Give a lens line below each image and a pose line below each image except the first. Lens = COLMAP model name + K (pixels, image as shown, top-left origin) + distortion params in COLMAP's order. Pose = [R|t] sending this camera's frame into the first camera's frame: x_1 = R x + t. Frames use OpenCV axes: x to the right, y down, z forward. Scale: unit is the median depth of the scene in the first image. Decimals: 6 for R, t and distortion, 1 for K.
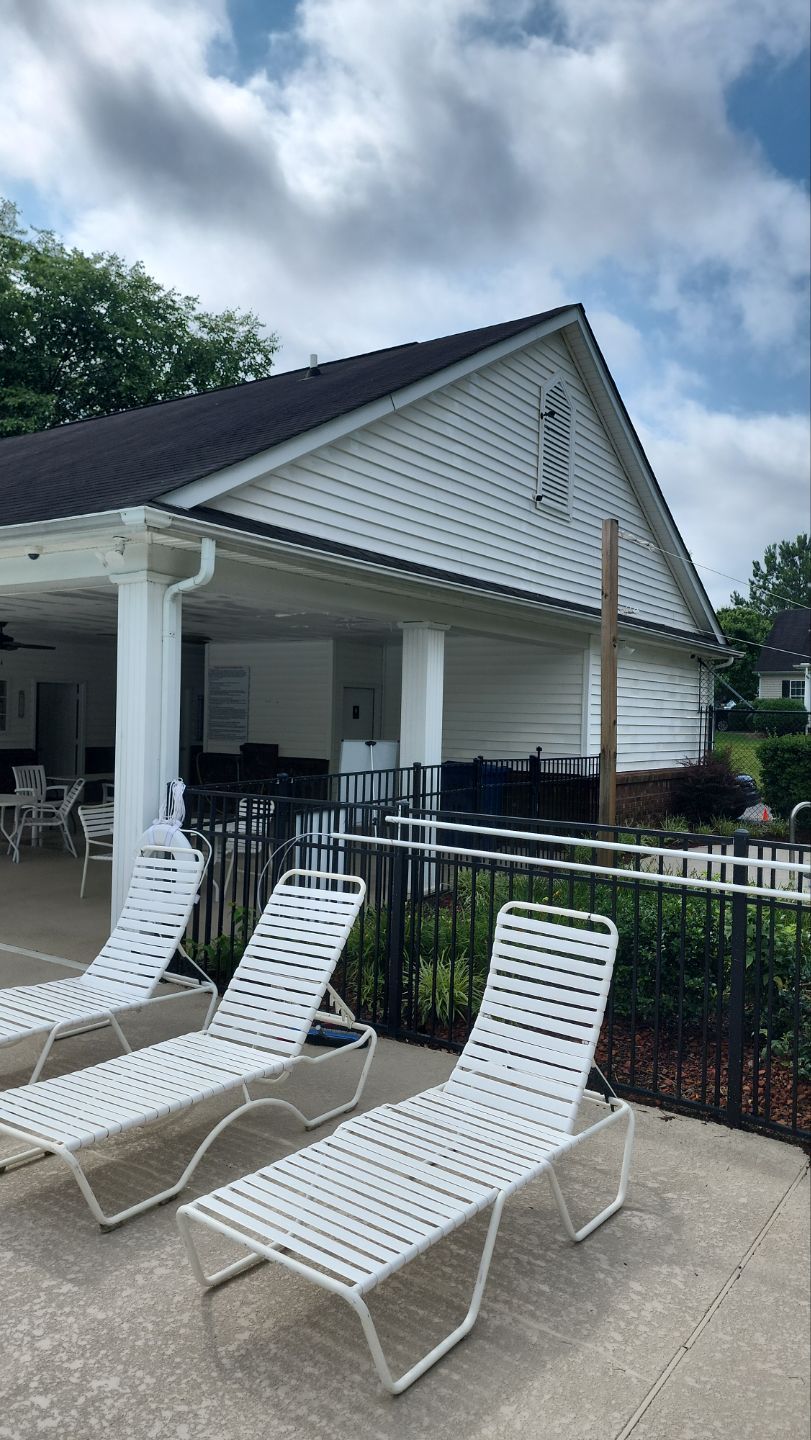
lens RADIAL K [[929.9, 0, 406.0], [0, 929.9, 737.9], [0, 0, 1]] dist [0.001455, -0.002878]
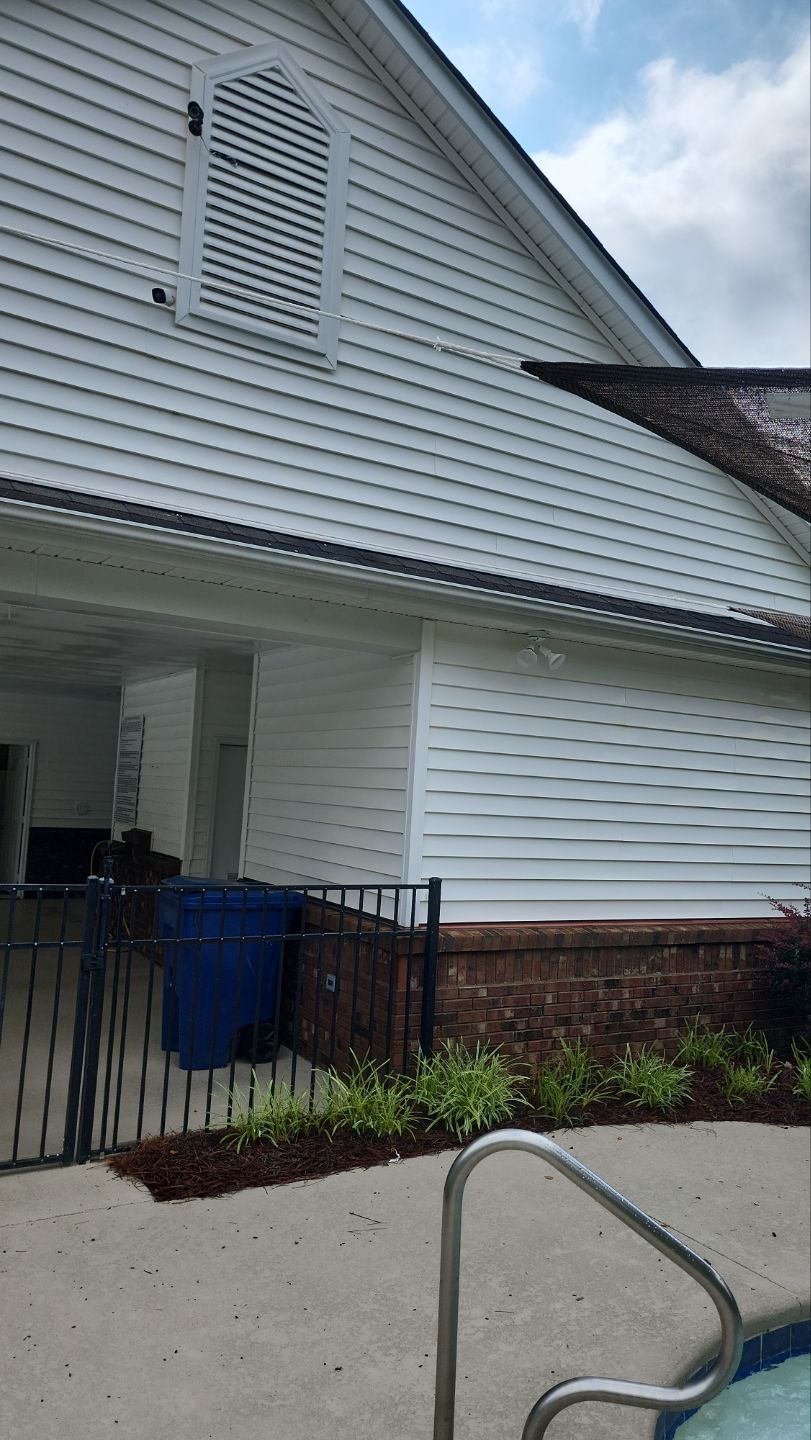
lens RADIAL K [[980.4, 0, 375.1], [0, 980.4, 690.9], [0, 0, 1]] dist [0.142043, -0.001410]
pose [[0.912760, -0.017137, -0.408137, 0.311359], [-0.040165, 0.990513, -0.131415, -0.006147], [0.406518, 0.136343, 0.903412, 0.437599]]
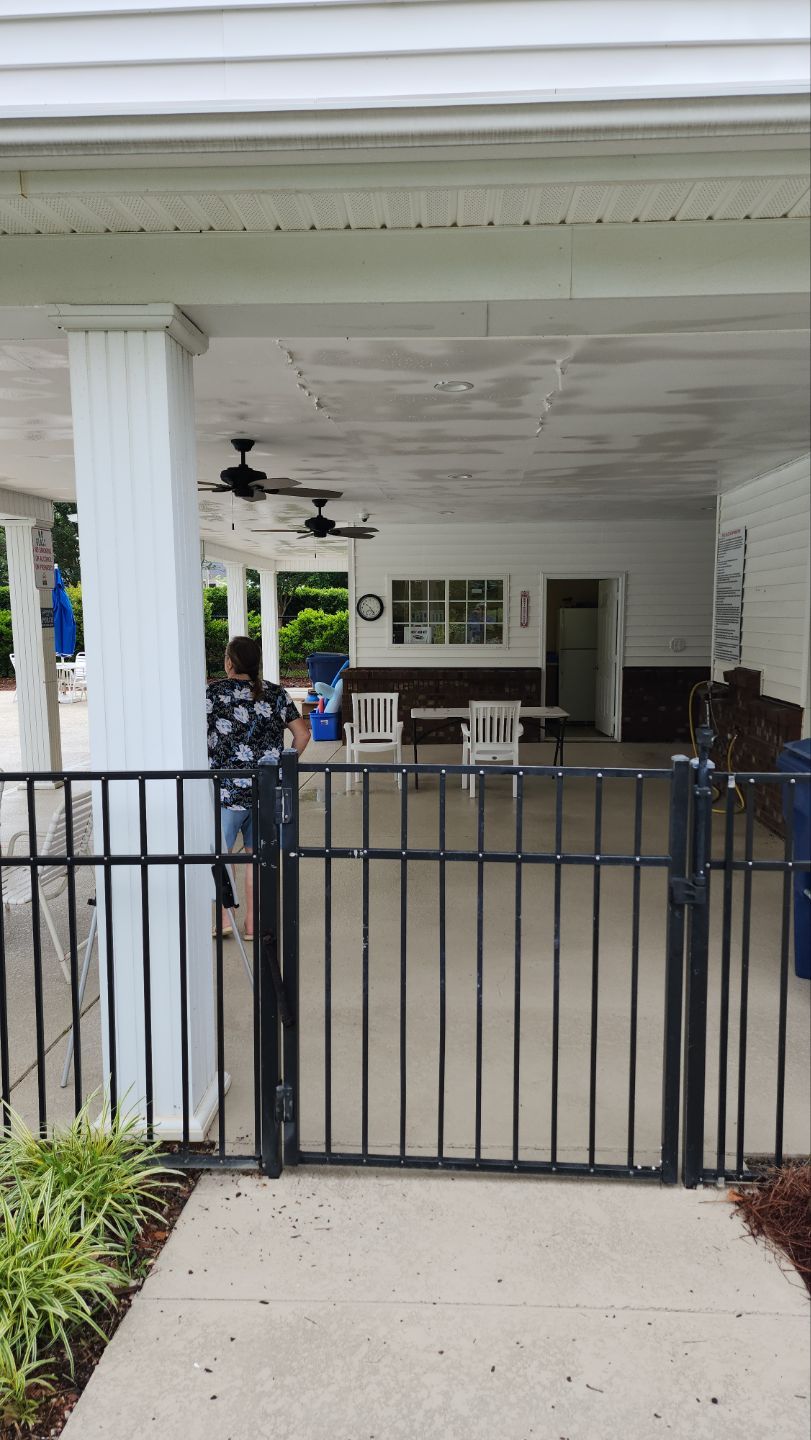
lens RADIAL K [[929.9, 0, 406.0], [0, 929.9, 737.9], [0, 0, 1]] dist [0.001455, -0.002878]
pose [[0.545472, 0.086207, -0.833684, 0.201911], [-0.006335, 0.995092, 0.098752, -0.006613], [0.838105, -0.048585, 0.543341, 0.576145]]
